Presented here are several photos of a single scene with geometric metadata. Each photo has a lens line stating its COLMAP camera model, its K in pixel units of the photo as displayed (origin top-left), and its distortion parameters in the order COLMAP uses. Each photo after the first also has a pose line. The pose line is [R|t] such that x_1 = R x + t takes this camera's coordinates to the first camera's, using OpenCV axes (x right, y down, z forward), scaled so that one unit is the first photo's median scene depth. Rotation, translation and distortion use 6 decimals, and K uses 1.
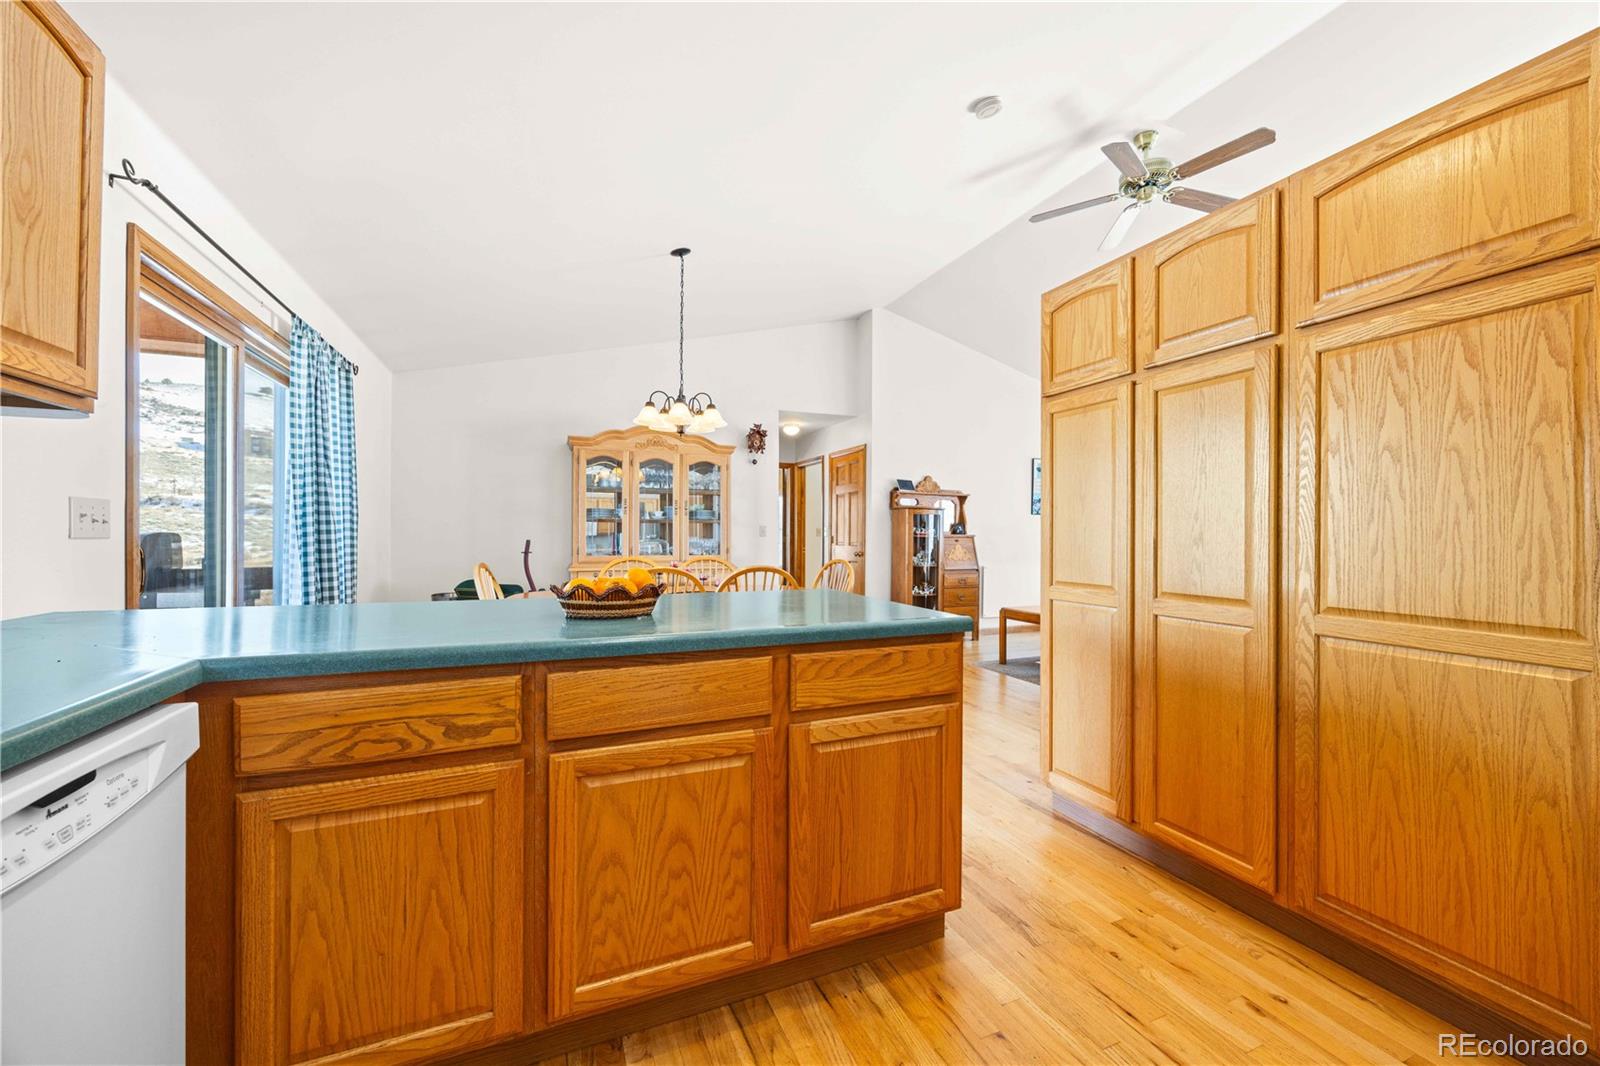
lens RADIAL K [[612.4, 0, 801.9], [0, 612.4, 538.6], [0, 0, 1]] dist [-0.009917, 0.001296]
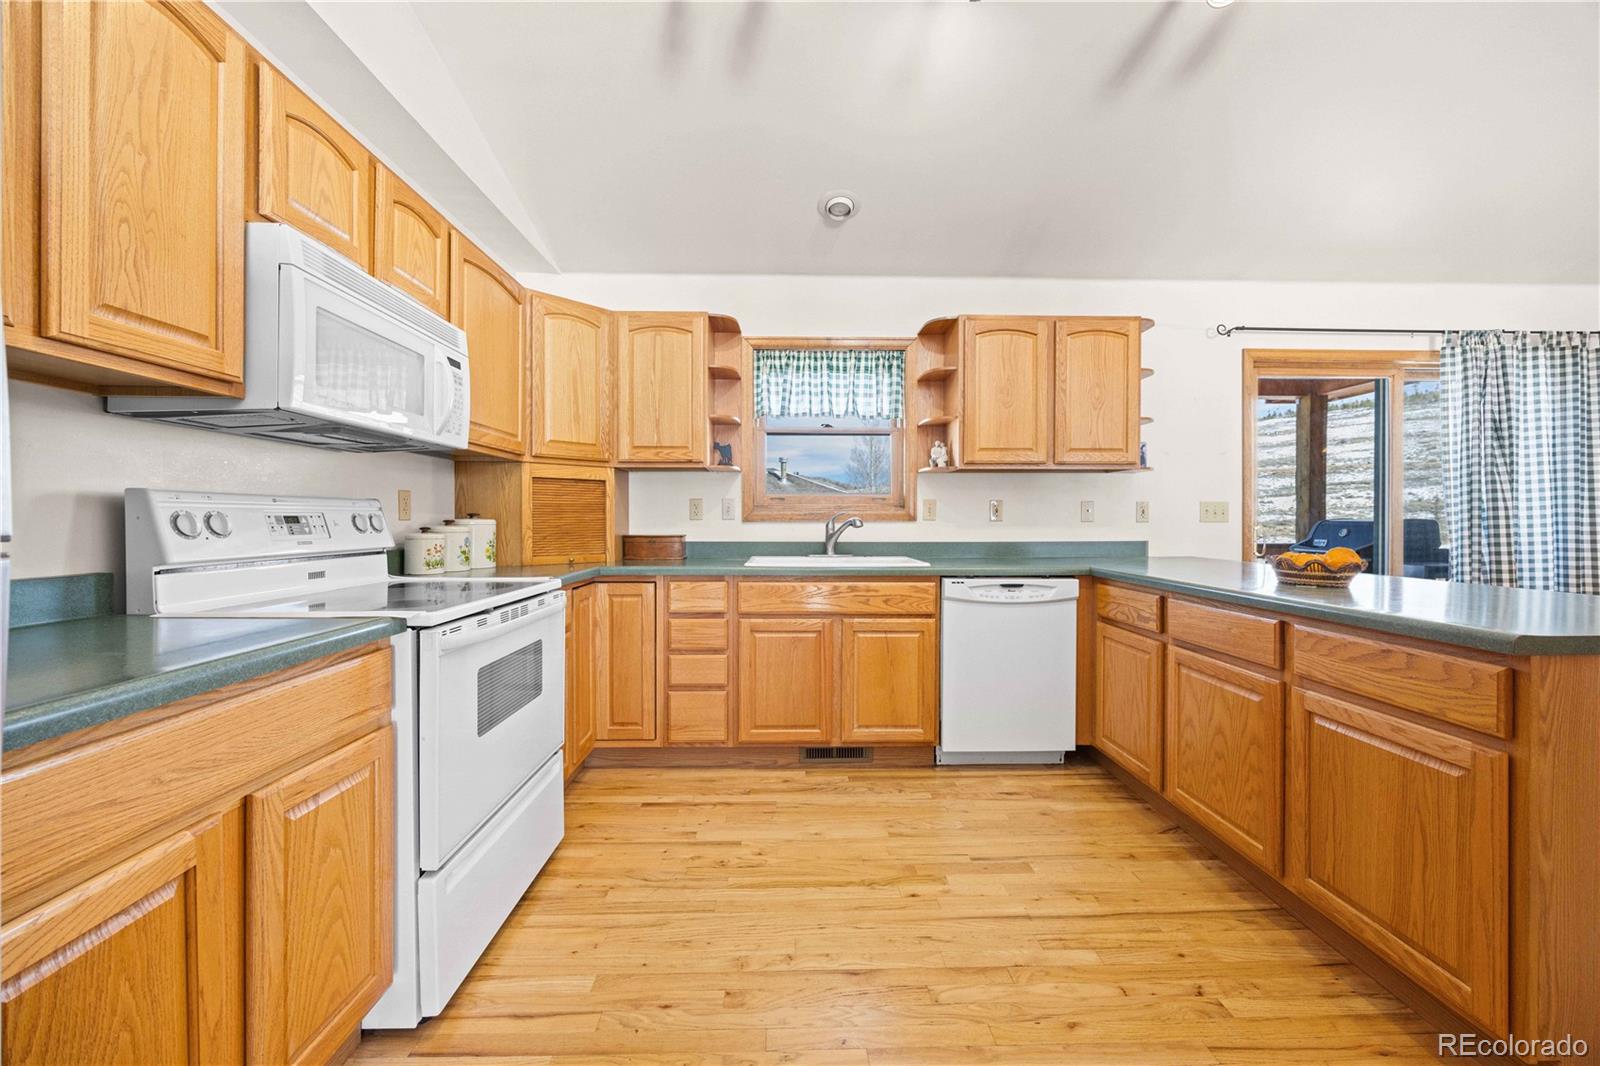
lens RADIAL K [[612.4, 0, 799.6], [0, 612.4, 522.0], [0, 0, 1]] dist [-0.009917, 0.001296]
pose [[-0.373398, -0.000558, -0.927671, 1.131270], [-0.005822, 0.999982, 0.001742, 0.002729], [0.927653, 0.006051, -0.373394, 0.466861]]
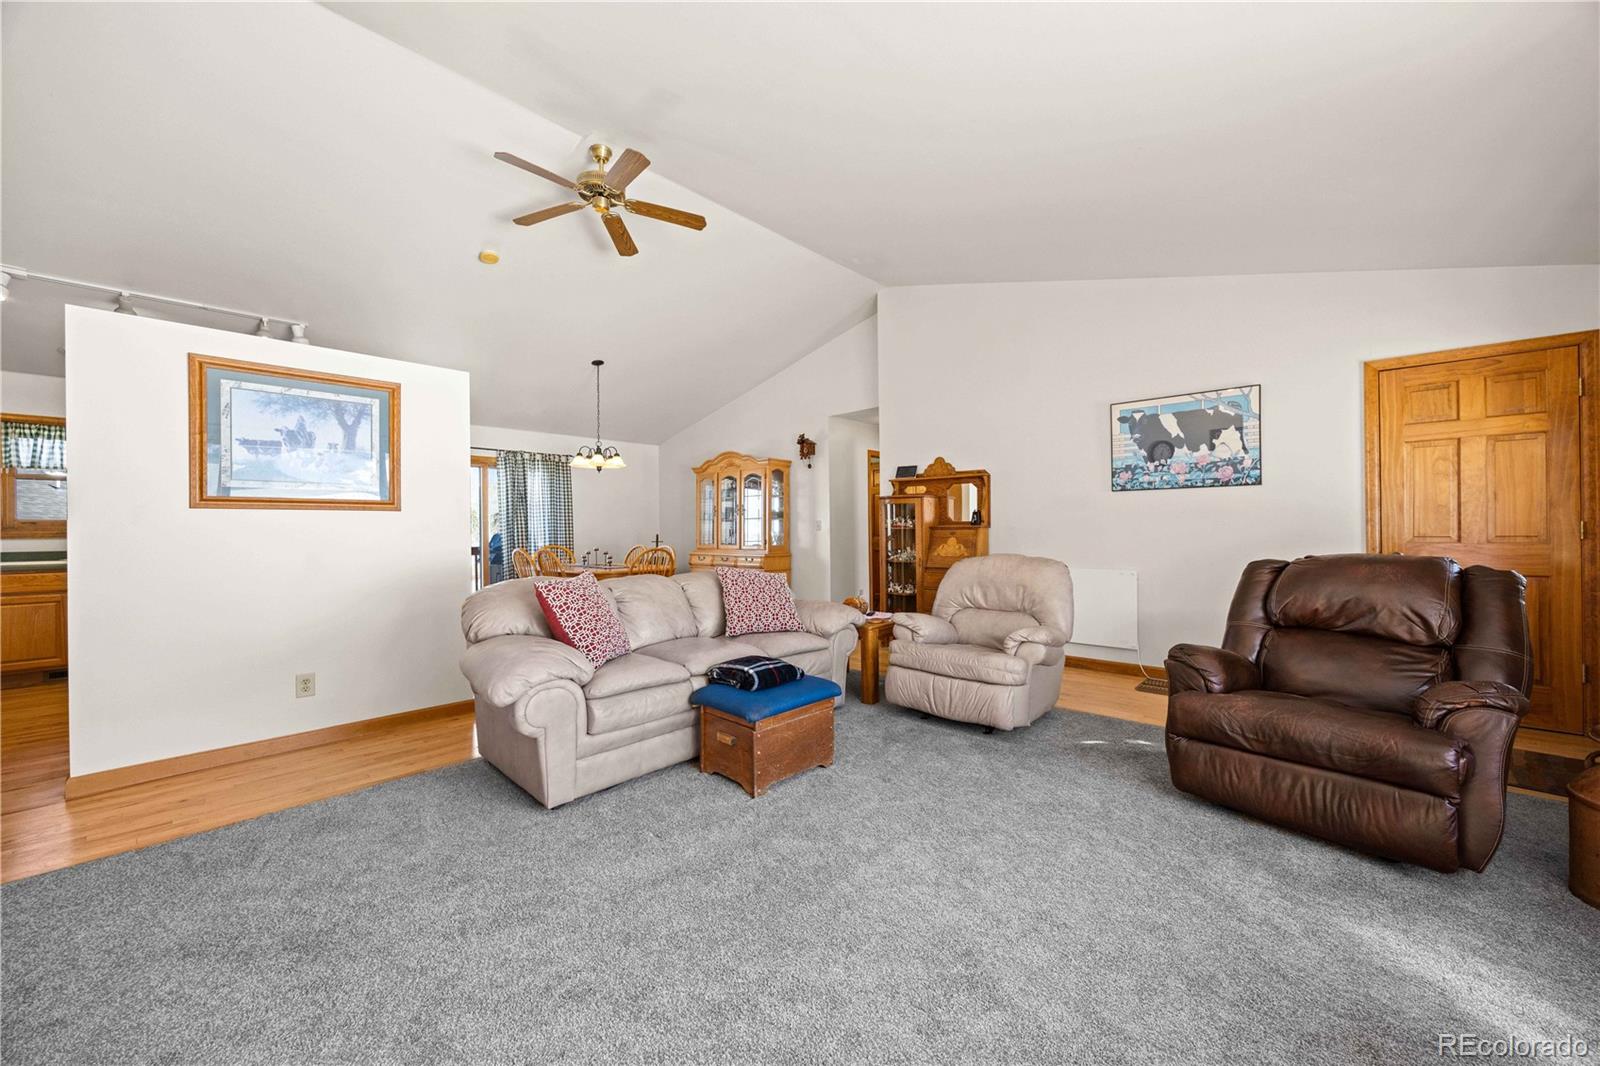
lens RADIAL K [[612.4, 0, 813.3], [0, 612.4, 528.2], [0, 0, 1]] dist [-0.009917, 0.001296]
pose [[0.416922, -0.014580, -0.908825, 3.477628], [0.007148, 0.999893, -0.012762, 0.023815], [0.908914, -0.001176, 0.416982, 1.846955]]
